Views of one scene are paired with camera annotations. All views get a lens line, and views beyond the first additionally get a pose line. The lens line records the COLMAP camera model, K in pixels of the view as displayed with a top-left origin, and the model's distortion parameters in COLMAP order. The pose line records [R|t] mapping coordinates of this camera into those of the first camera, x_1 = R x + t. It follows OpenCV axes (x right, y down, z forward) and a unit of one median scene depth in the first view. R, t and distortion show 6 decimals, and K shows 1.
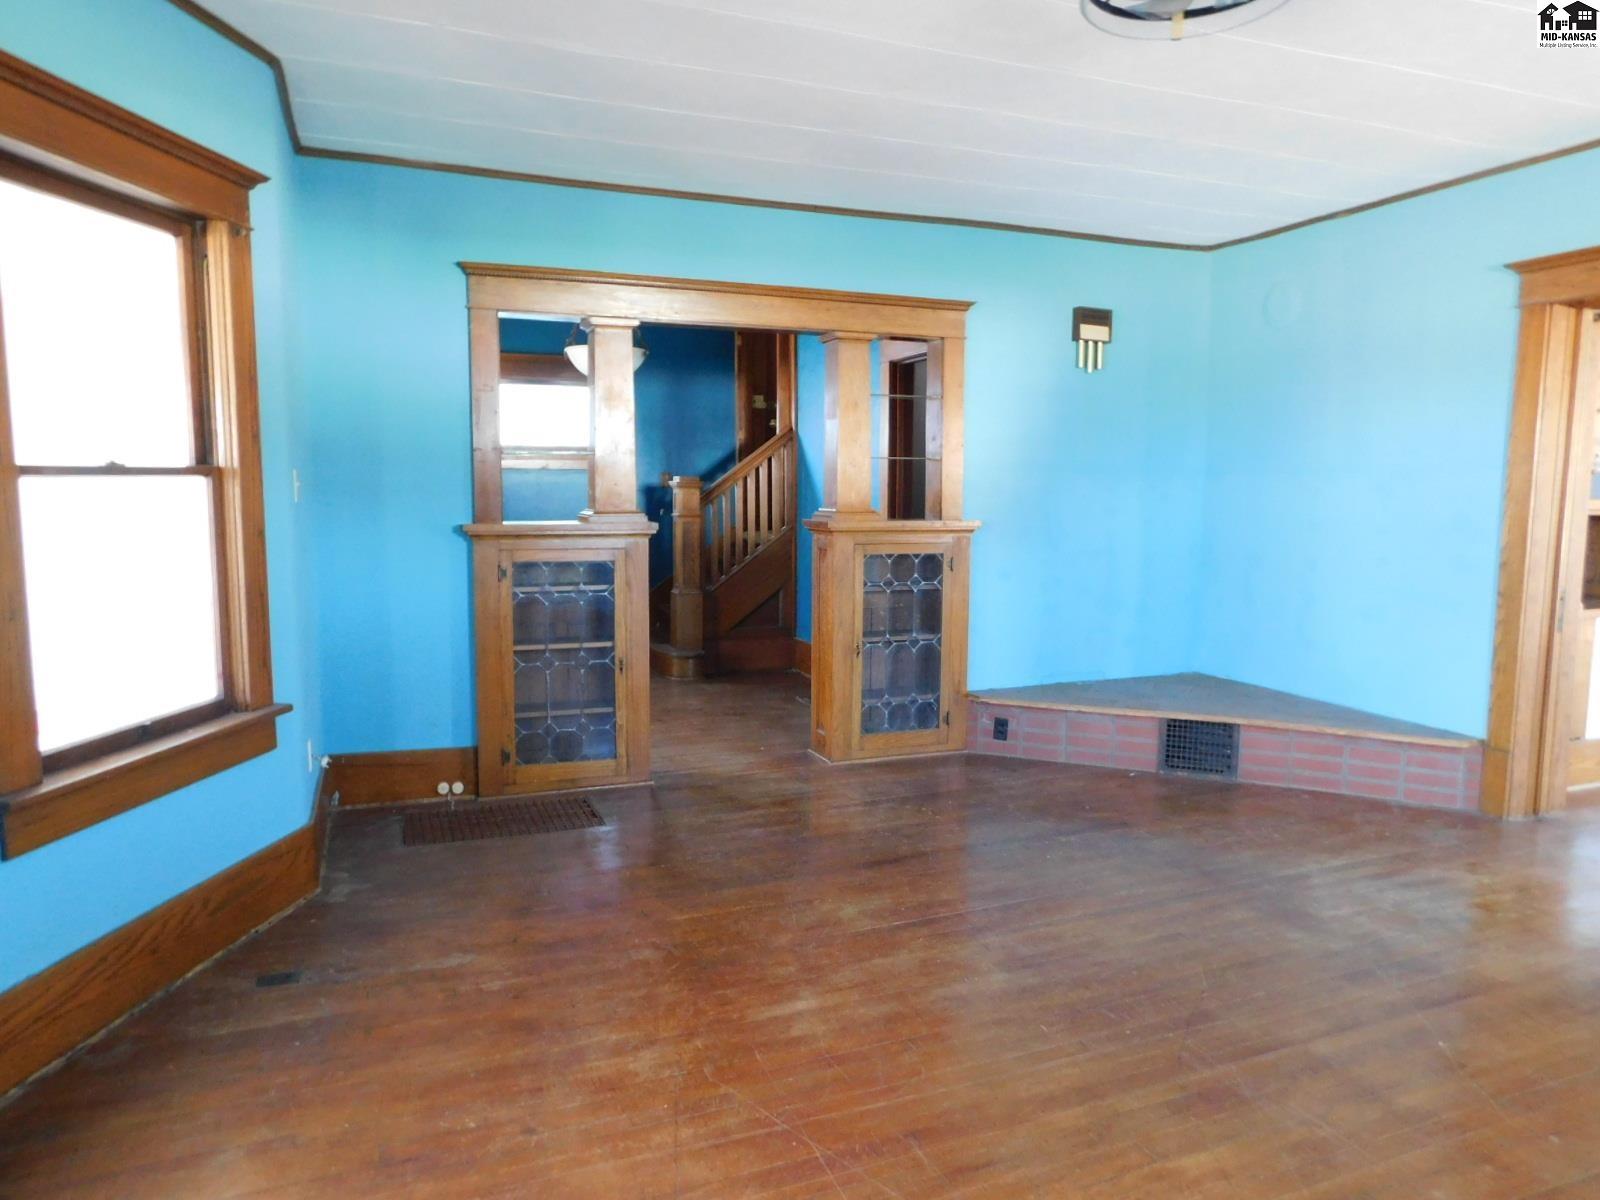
lens RADIAL K [[1062.8, 0, 796.1], [0, 1062.8, 600.0], [0, 0, 1]] dist [-0.068928, 0.067585]
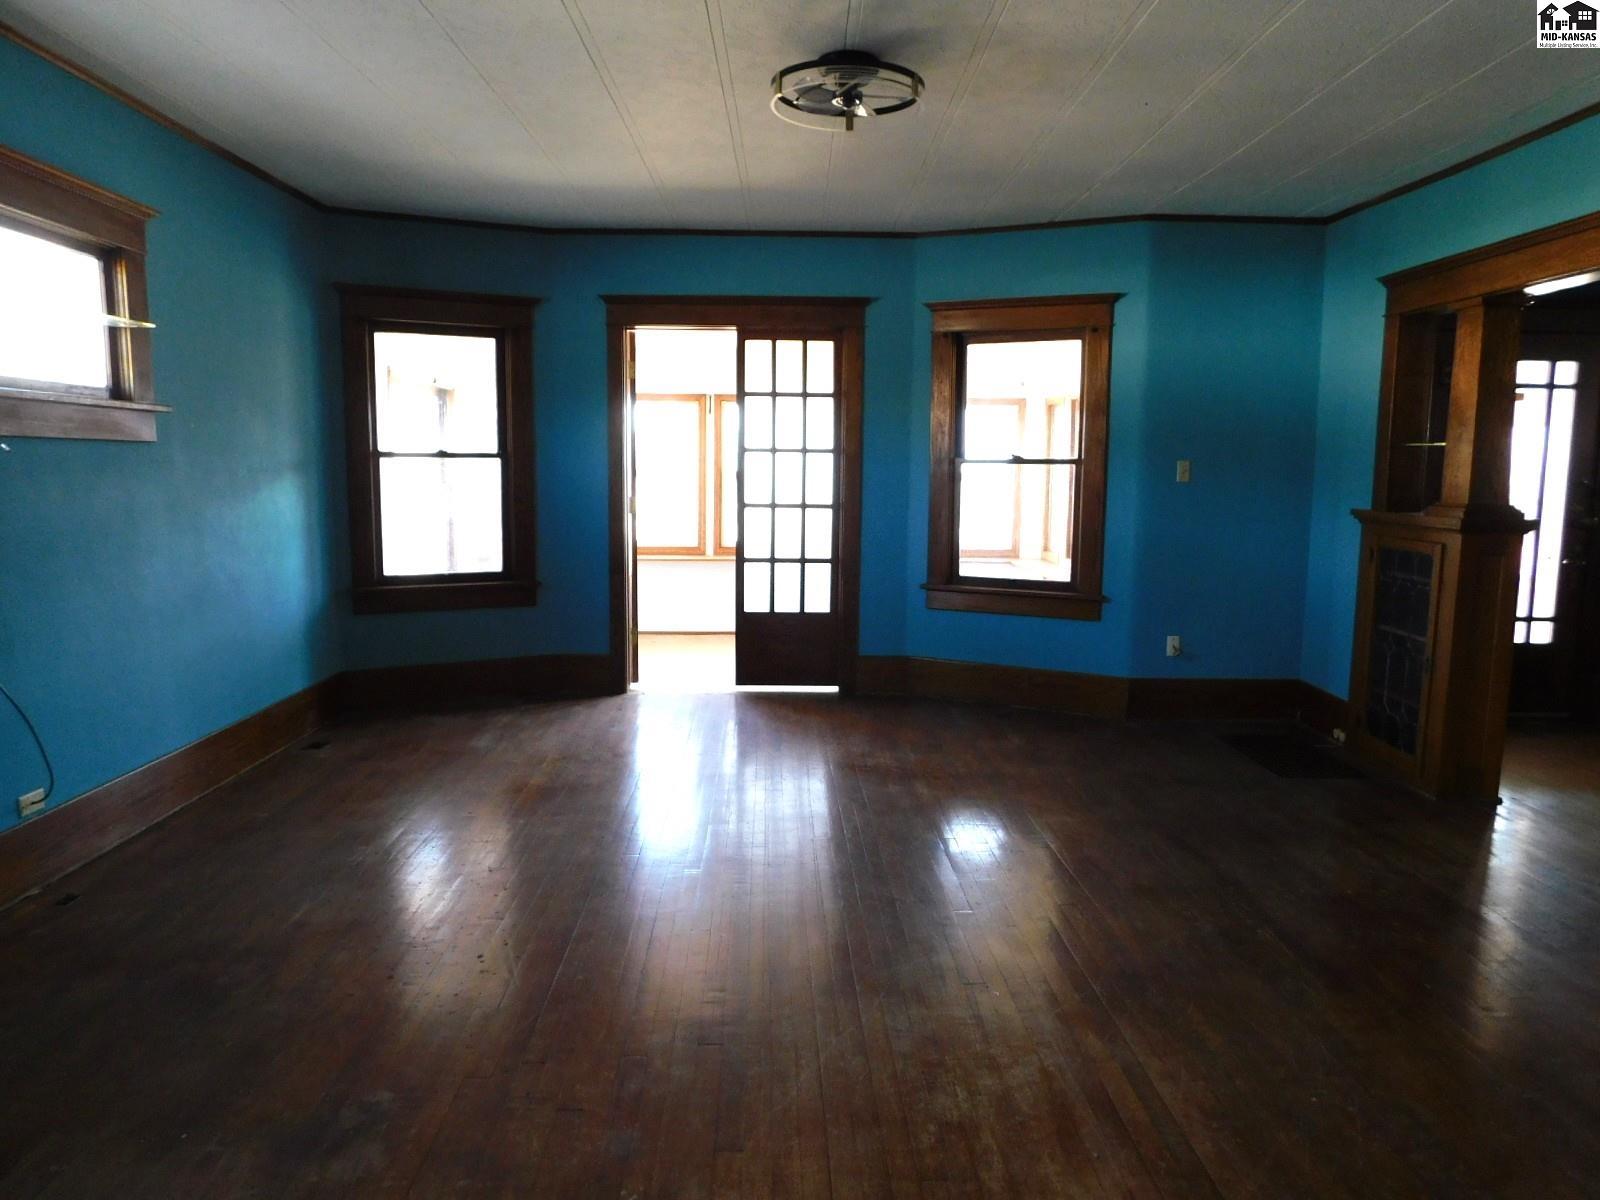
lens RADIAL K [[1062.8, 0, 796.1], [0, 1062.8, 600.0], [0, 0, 1]] dist [-0.068928, 0.067585]
pose [[-0.354170, 0.107925, -0.928933, 0.889750], [-0.119914, 0.979878, 0.159563, -0.076010], [0.927461, 0.167905, -0.334102, 0.760043]]
